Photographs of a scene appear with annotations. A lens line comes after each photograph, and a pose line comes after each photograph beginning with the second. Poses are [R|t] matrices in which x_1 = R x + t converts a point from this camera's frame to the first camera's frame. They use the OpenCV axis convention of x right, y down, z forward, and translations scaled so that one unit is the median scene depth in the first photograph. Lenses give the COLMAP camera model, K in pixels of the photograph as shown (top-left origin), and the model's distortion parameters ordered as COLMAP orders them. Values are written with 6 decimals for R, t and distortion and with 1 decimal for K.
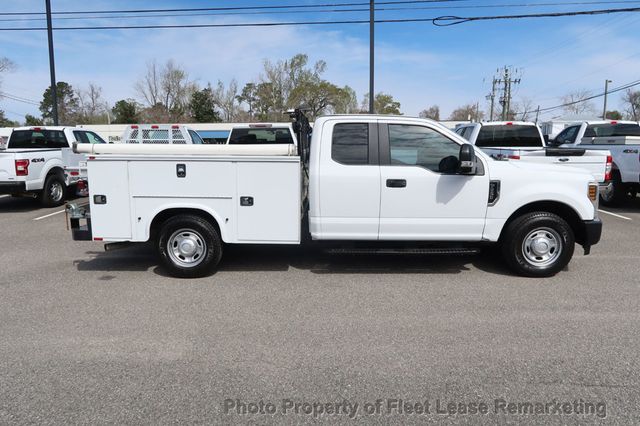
lens RADIAL K [[443.8, 0, 317.9], [0, 443.8, 216.4], [0, 0, 1]] dist [-0.030741, 0.013199]
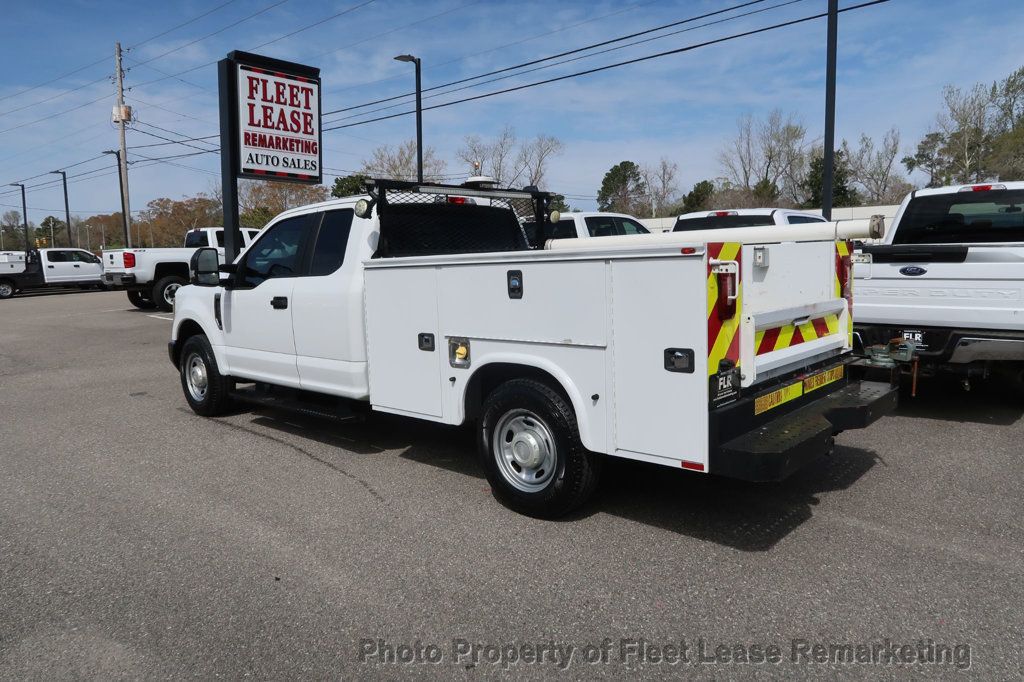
lens RADIAL K [[710.0, 0, 512.9], [0, 710.0, 350.6], [0, 0, 1]] dist [-0.030741, 0.013199]
pose [[0.755294, 0.077237, -0.650819, 0.375369], [-0.087559, 0.996021, 0.016589, -0.016315], [0.649511, 0.044456, 0.759052, 0.129685]]
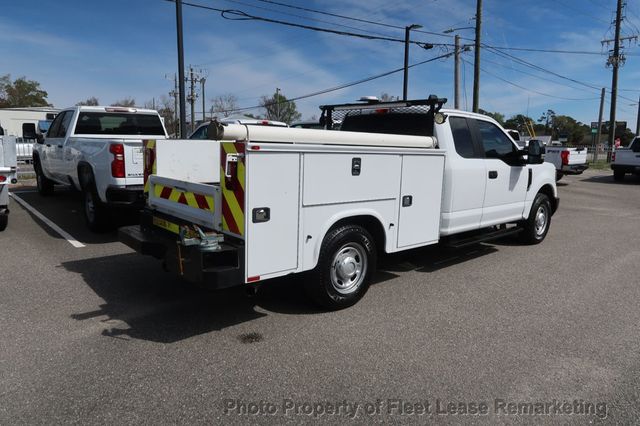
lens RADIAL K [[443.8, 0, 318.3], [0, 443.8, 215.2], [0, 0, 1]] dist [-0.030741, 0.013199]
pose [[0.732442, -0.092549, 0.674510, -0.283059], [0.089960, 0.995187, 0.038863, -0.018209], [-0.674860, 0.032214, 0.737242, 0.158007]]
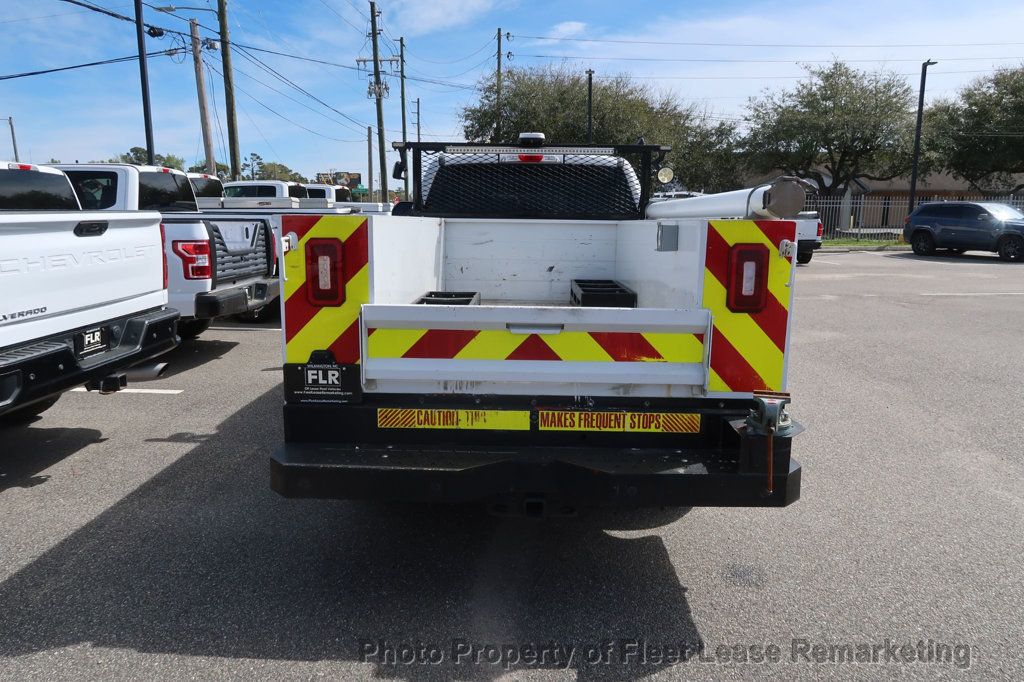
lens RADIAL K [[710.0, 0, 511.0], [0, 710.0, 343.2], [0, 0, 1]] dist [-0.030741, 0.013199]
pose [[-0.004885, -0.178174, 0.983987, -0.343401], [0.158066, 0.971490, 0.176696, -0.057794], [-0.987416, 0.156398, 0.023418, 0.392339]]
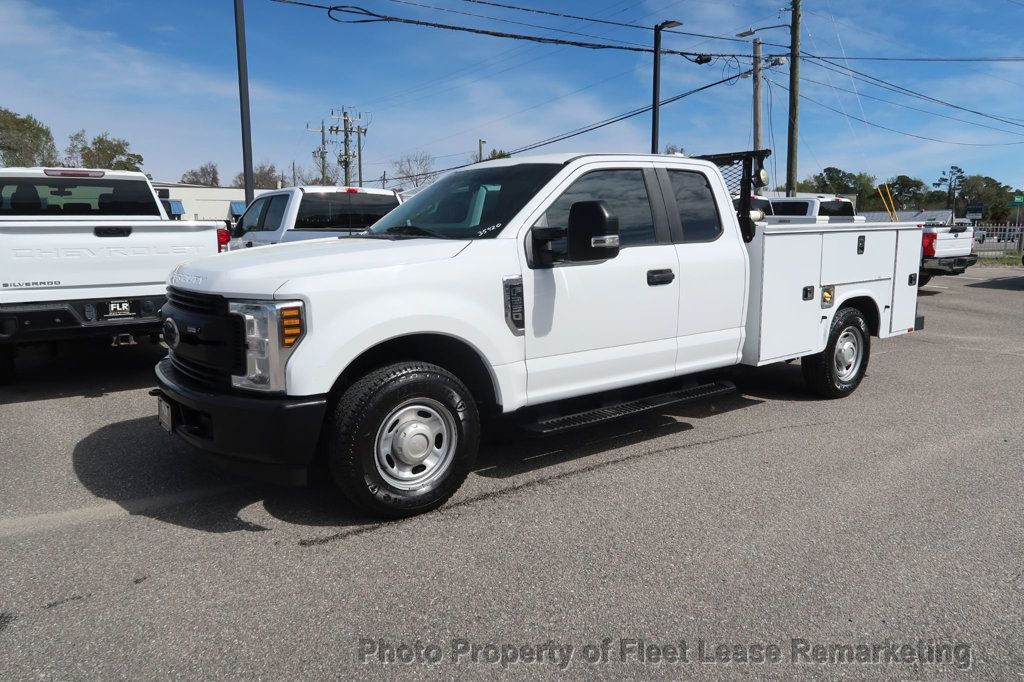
lens RADIAL K [[710.0, 0, 510.4], [0, 710.0, 343.5], [0, 0, 1]] dist [-0.030741, 0.013199]
pose [[0.786101, -0.093713, 0.610952, -0.160891], [0.095015, 0.995012, 0.030369, -0.011972], [-0.610751, 0.034177, 0.791085, 0.133853]]
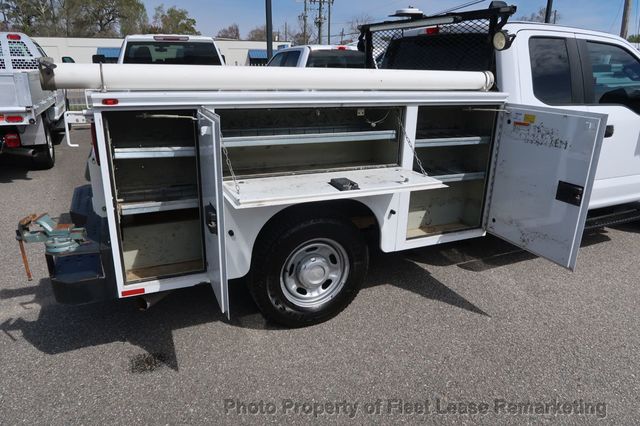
lens RADIAL K [[443.8, 0, 317.1], [0, 443.8, 215.2], [0, 0, 1]] dist [-0.030741, 0.013199]
pose [[0.901670, -0.128155, 0.412998, -0.168893], [0.059152, 0.982651, 0.175779, -0.029937], [-0.428360, -0.134065, 0.893607, 0.180913]]
